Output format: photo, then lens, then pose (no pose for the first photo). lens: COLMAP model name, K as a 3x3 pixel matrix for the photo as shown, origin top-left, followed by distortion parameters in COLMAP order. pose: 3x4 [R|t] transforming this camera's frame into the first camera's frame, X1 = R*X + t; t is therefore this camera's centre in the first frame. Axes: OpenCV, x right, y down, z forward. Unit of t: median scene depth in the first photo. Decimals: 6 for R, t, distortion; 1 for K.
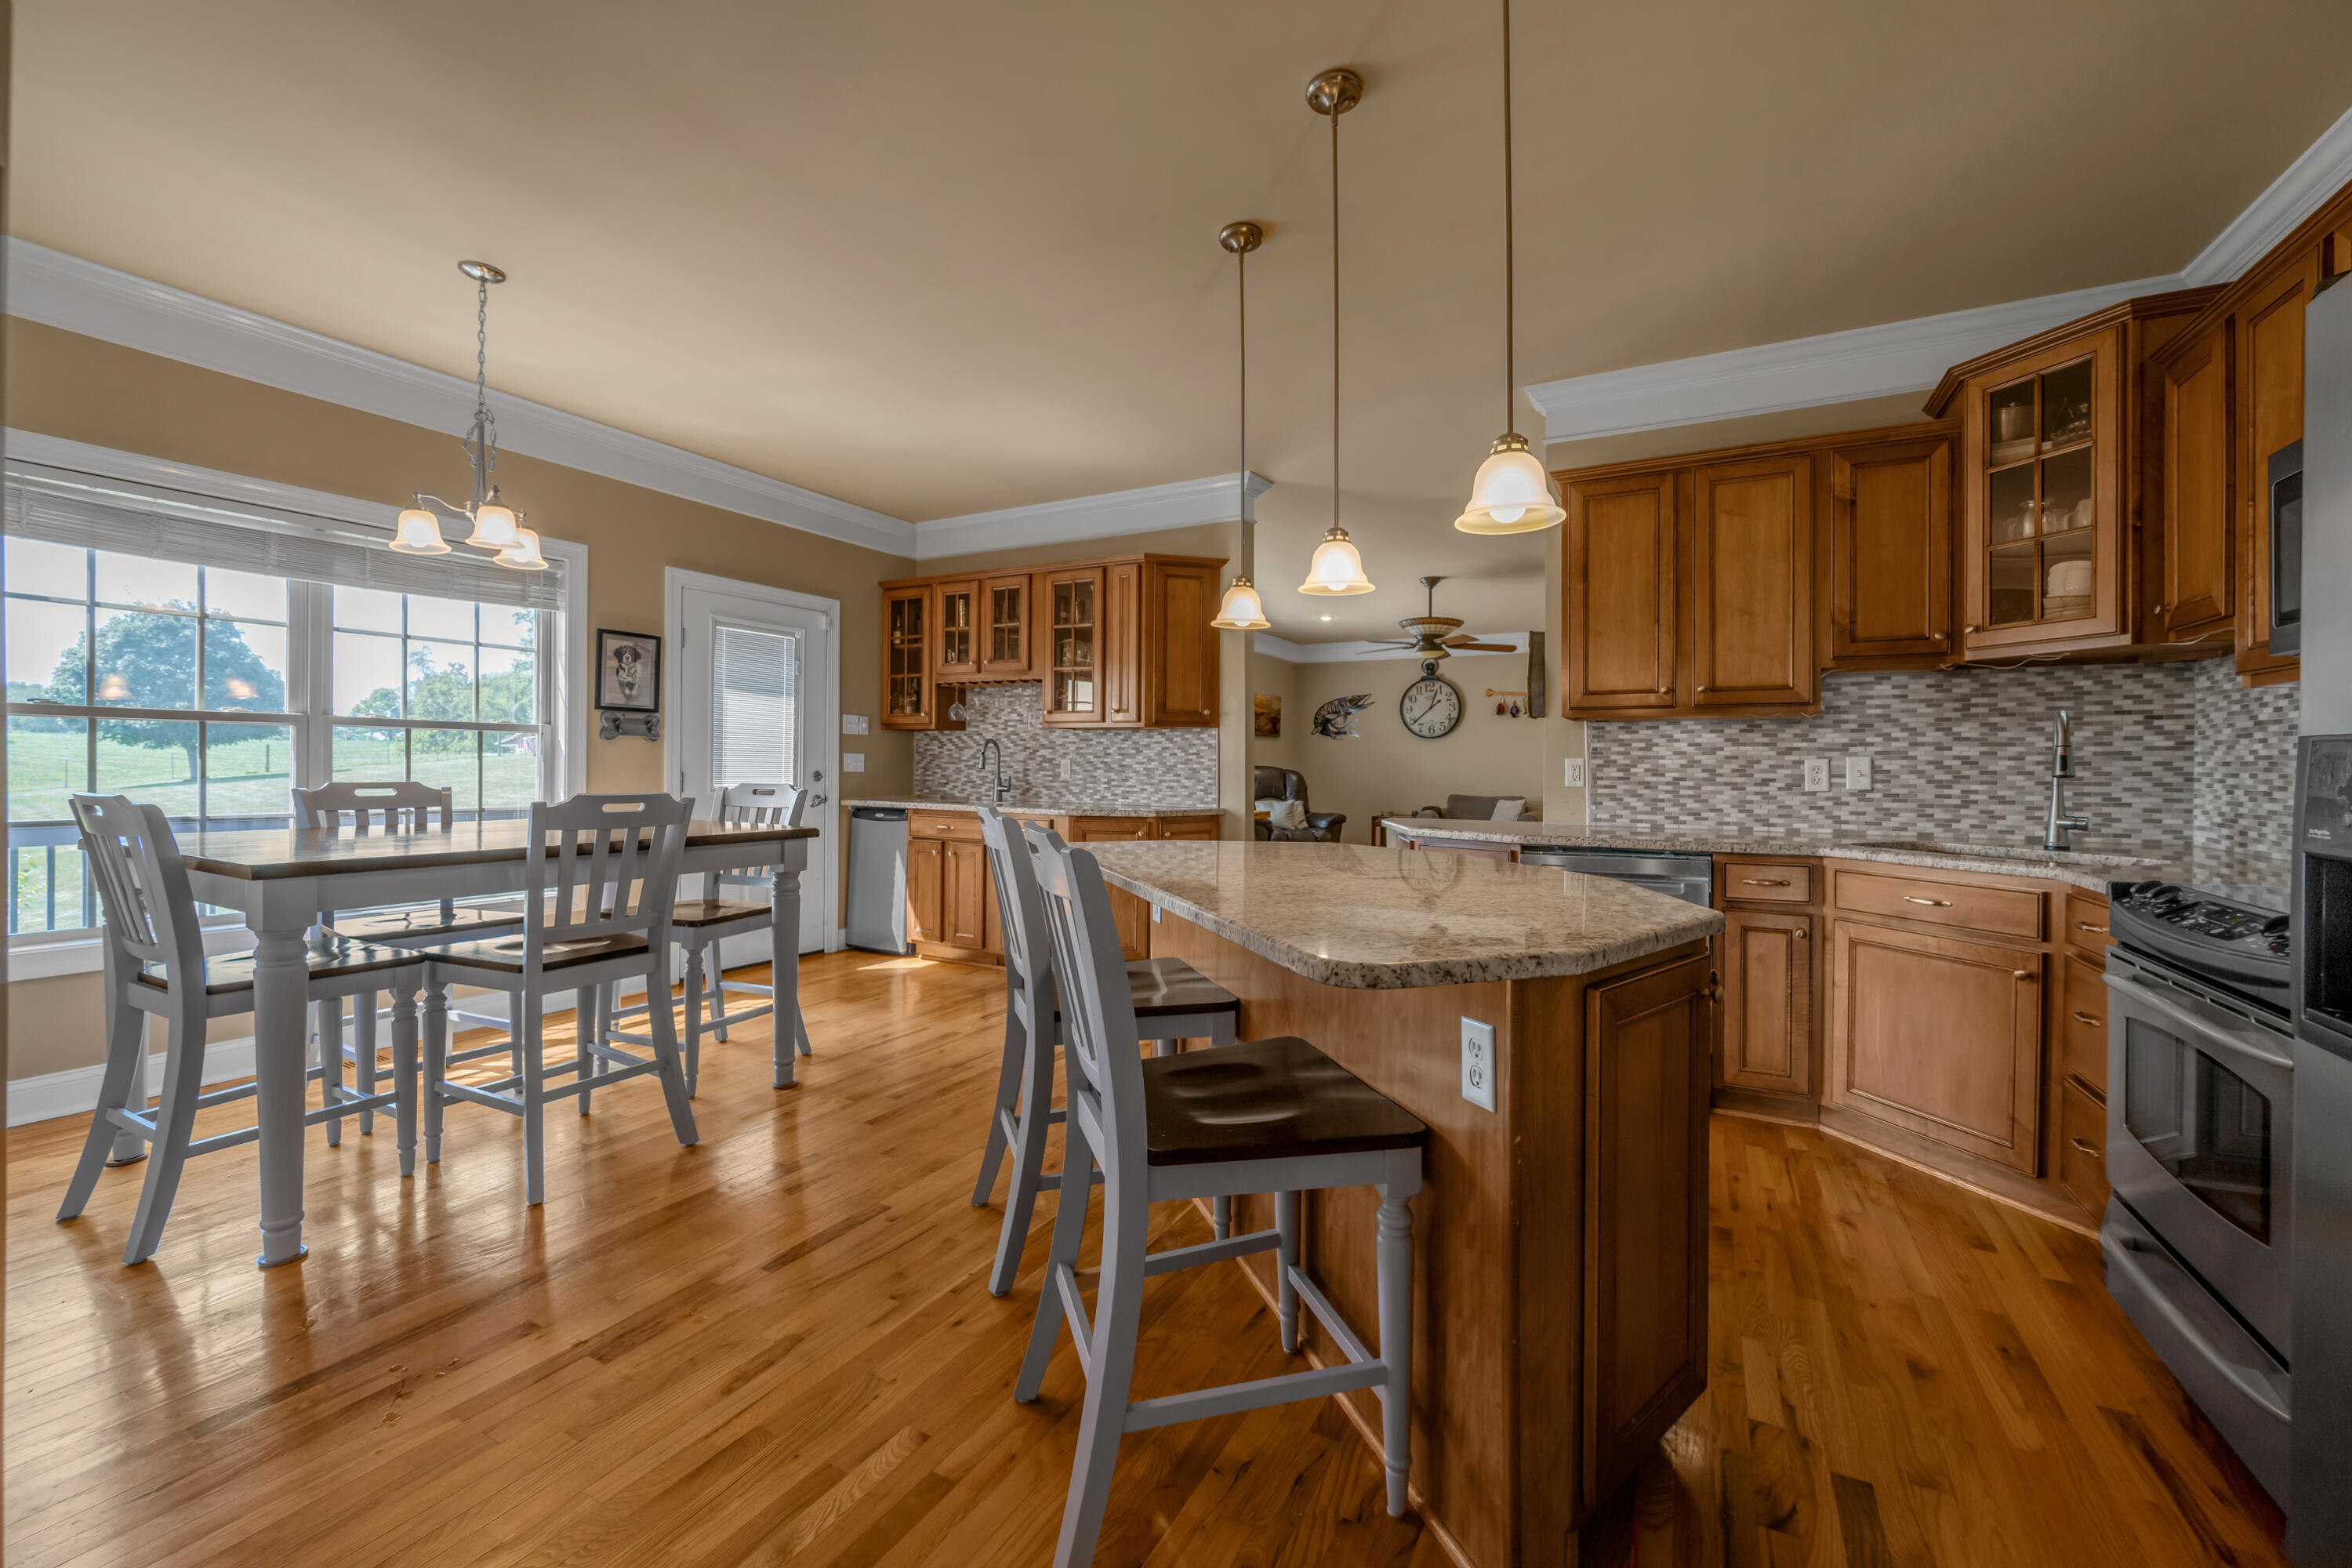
lens RADIAL K [[950.3, 0, 1193.5], [0, 950.3, 767.3], [0, 0, 1]] dist [-0.002635, -0.000352]
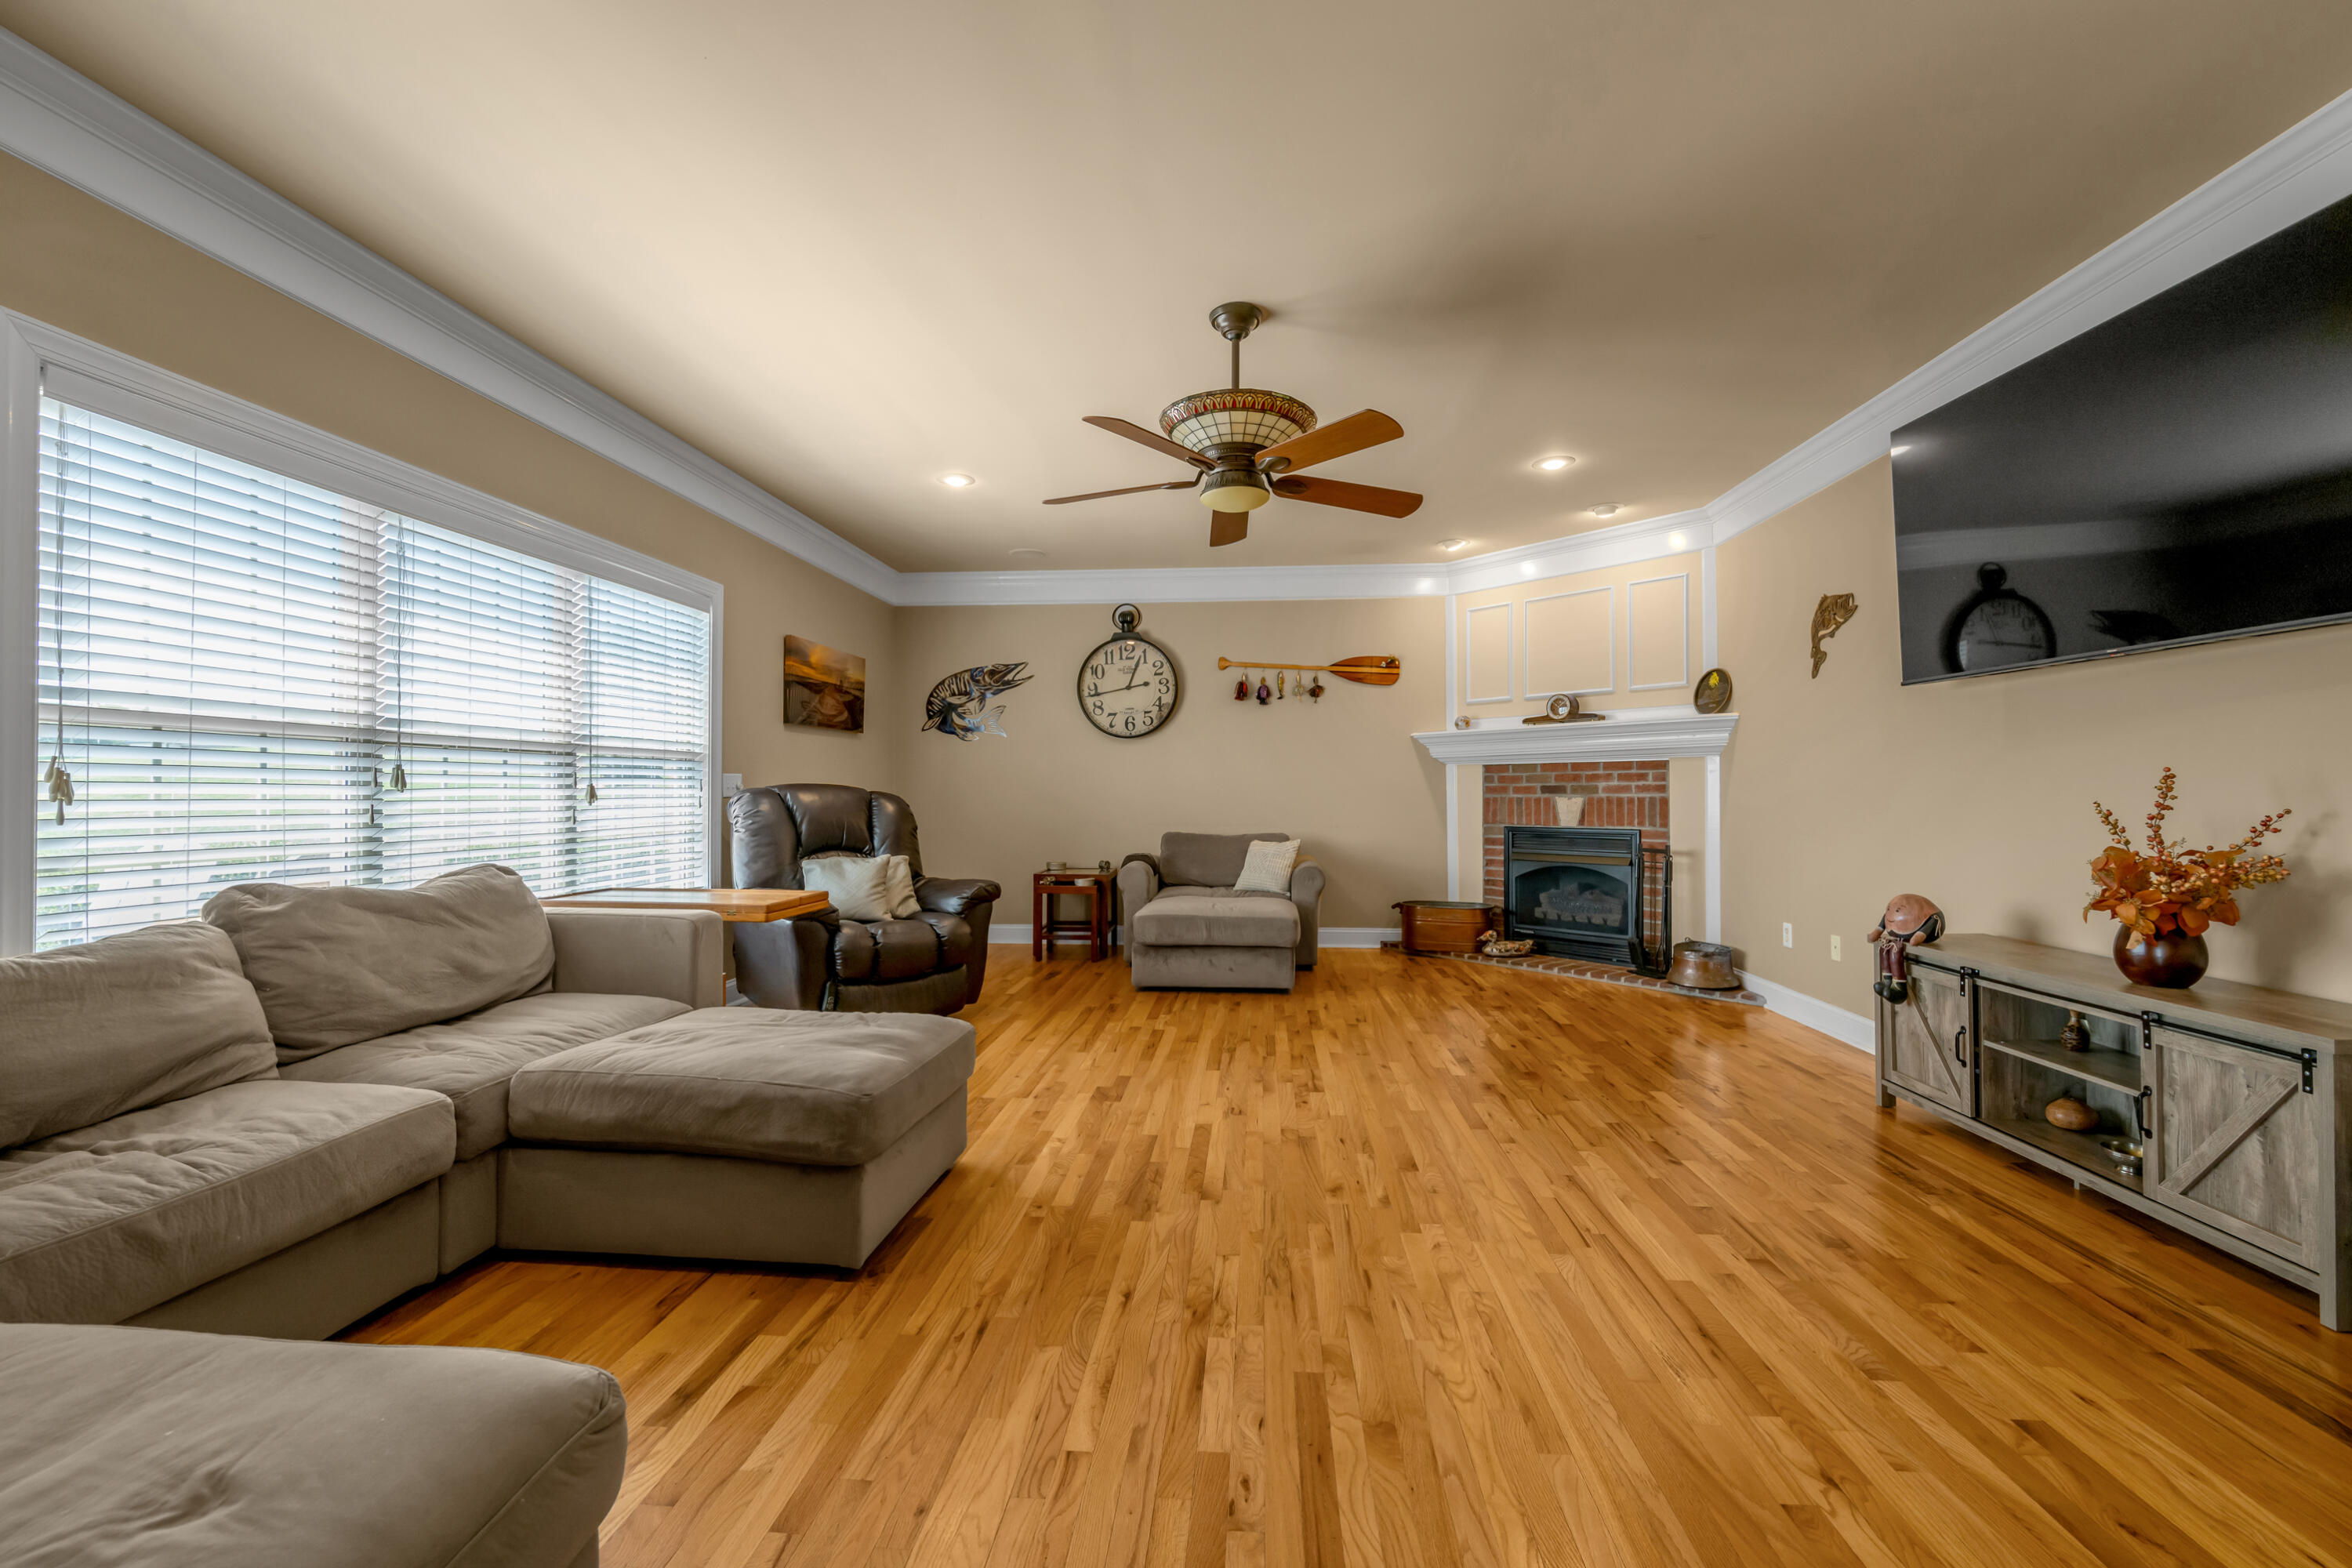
lens RADIAL K [[950.3, 0, 1183.8], [0, 950.3, 782.9], [0, 0, 1]] dist [-0.002635, -0.000352]
pose [[0.920248, -0.003753, 0.391318, 0.153690], [0.008108, 0.999922, -0.009477, 0.011486], [-0.391252, 0.011894, 0.920207, 1.408042]]
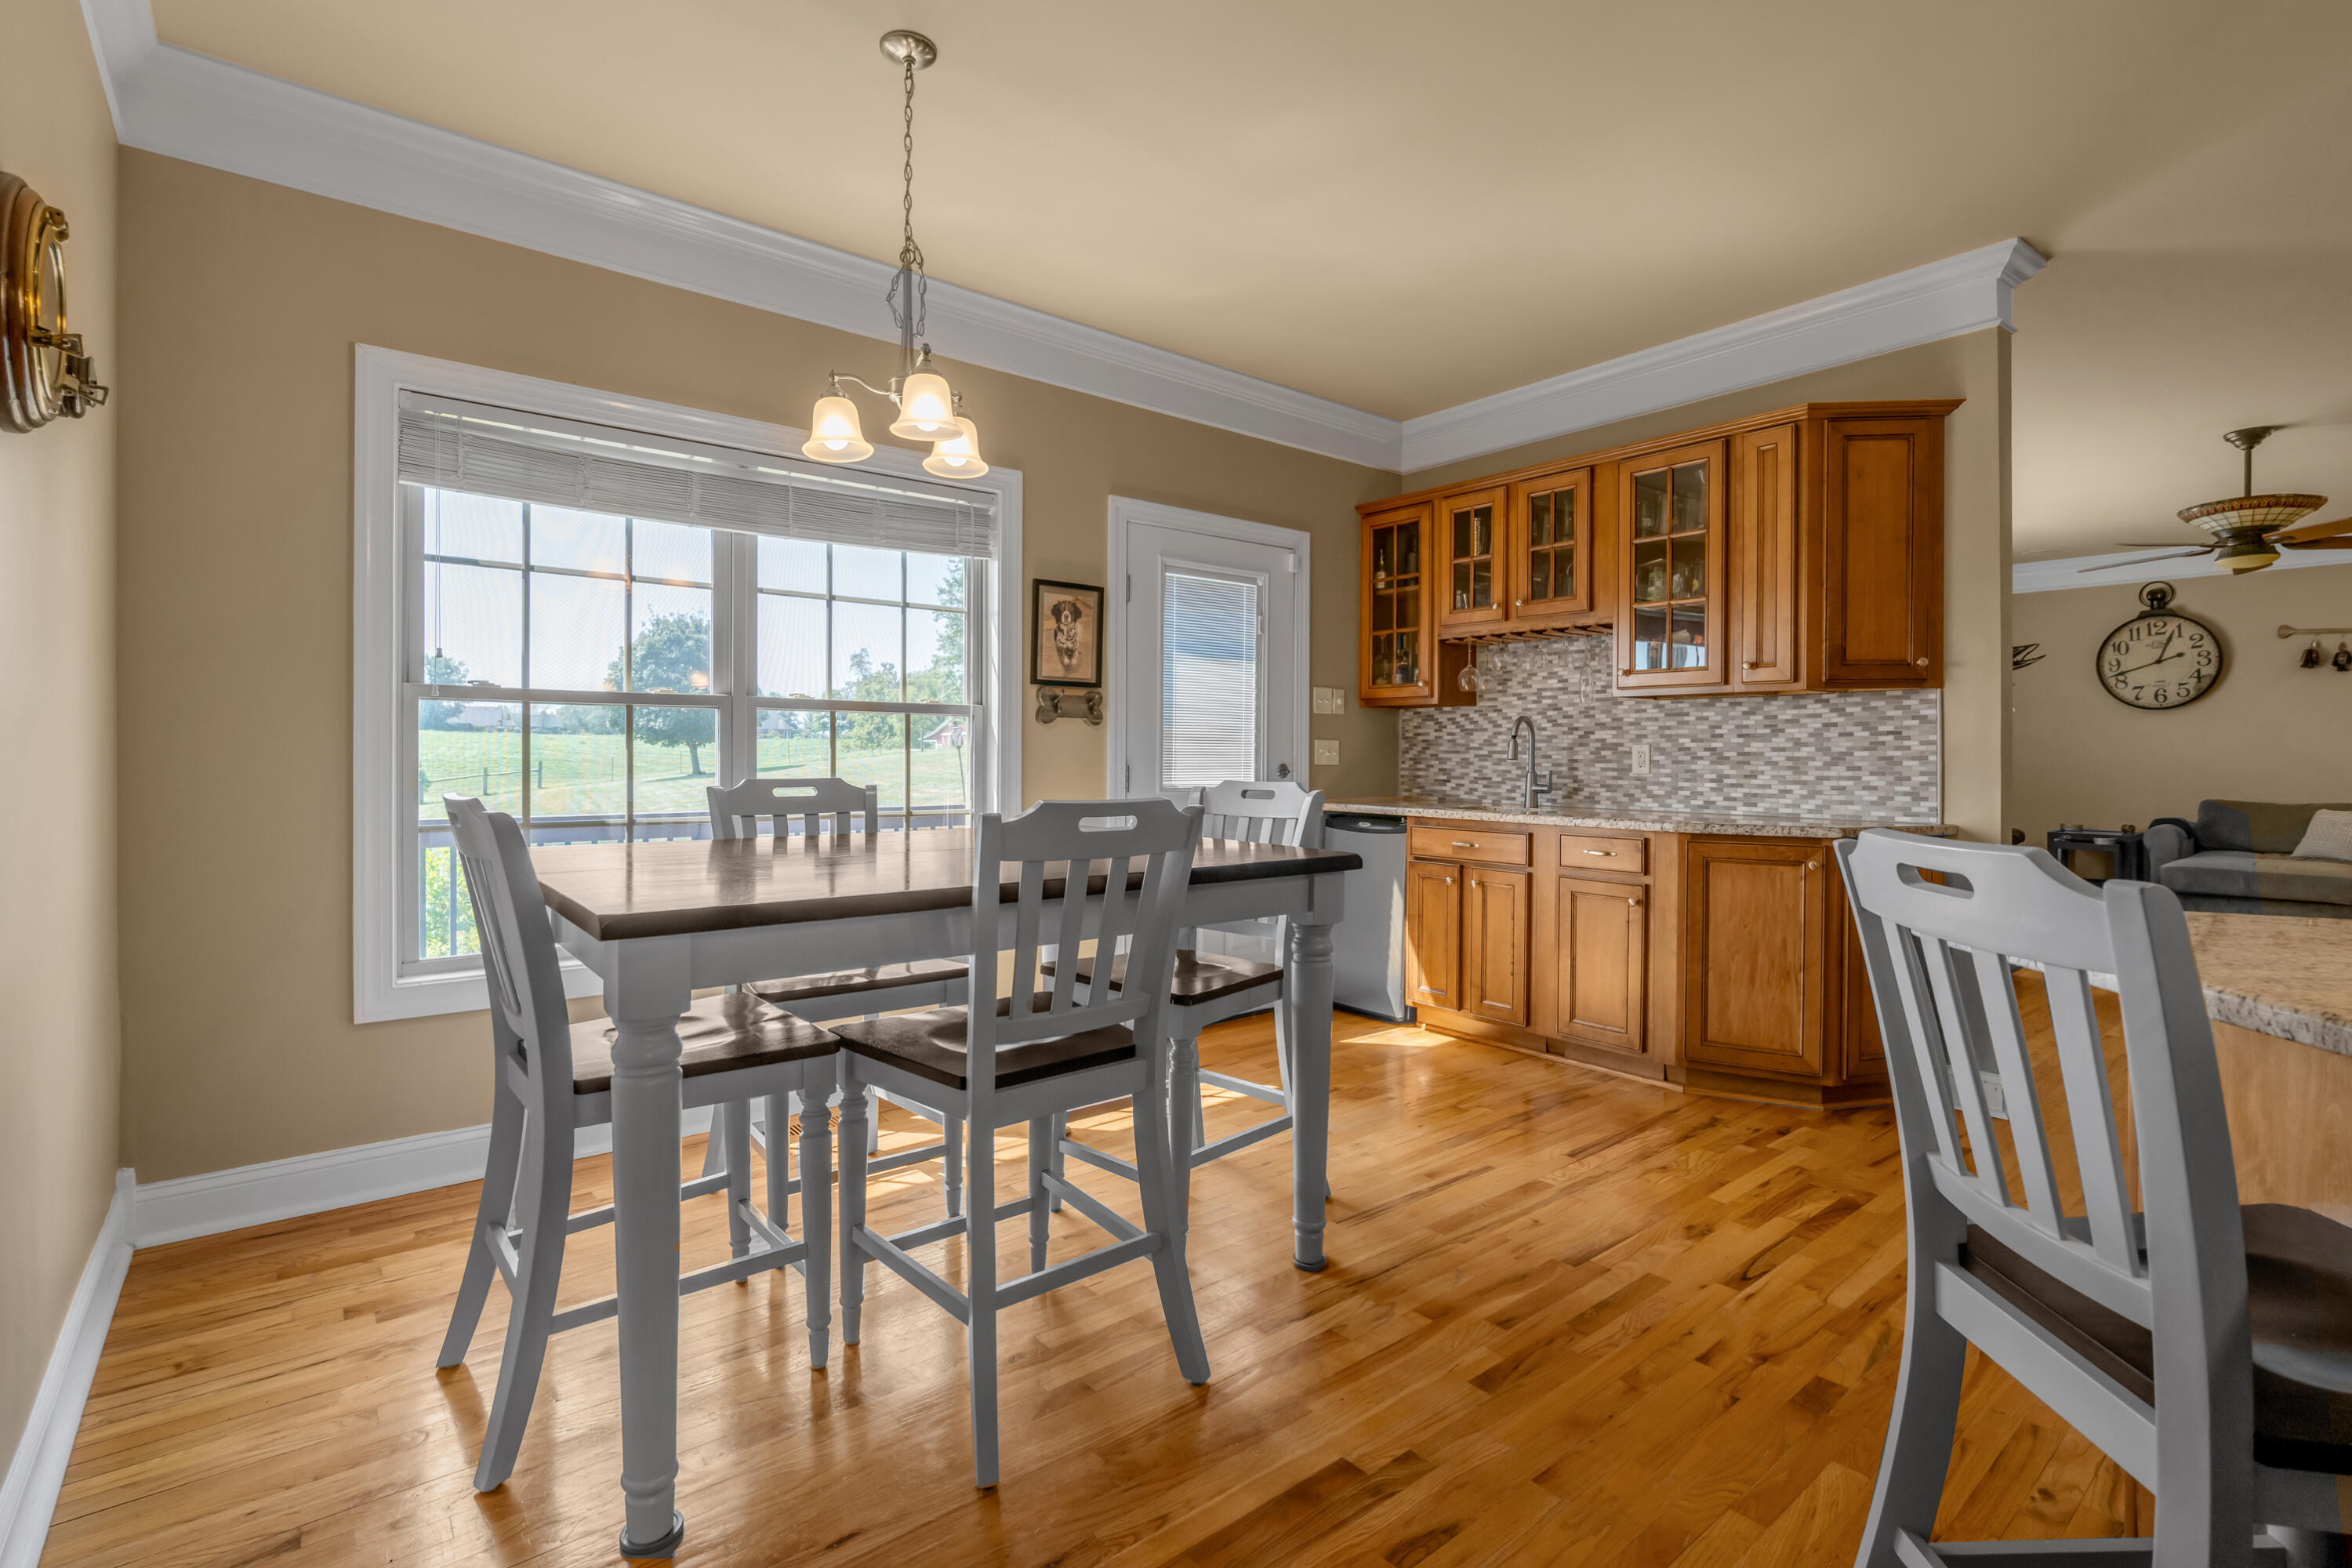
lens RADIAL K [[1095.4, 0, 1191.7], [0, 1095.4, 760.6], [0, 0, 1]] dist [-0.004521, -0.000211]
pose [[0.924721, -0.004294, -0.380622, -0.216403], [0.004351, 0.999990, -0.000712, 0.002954], [0.380622, -0.000998, 0.924730, 0.286874]]
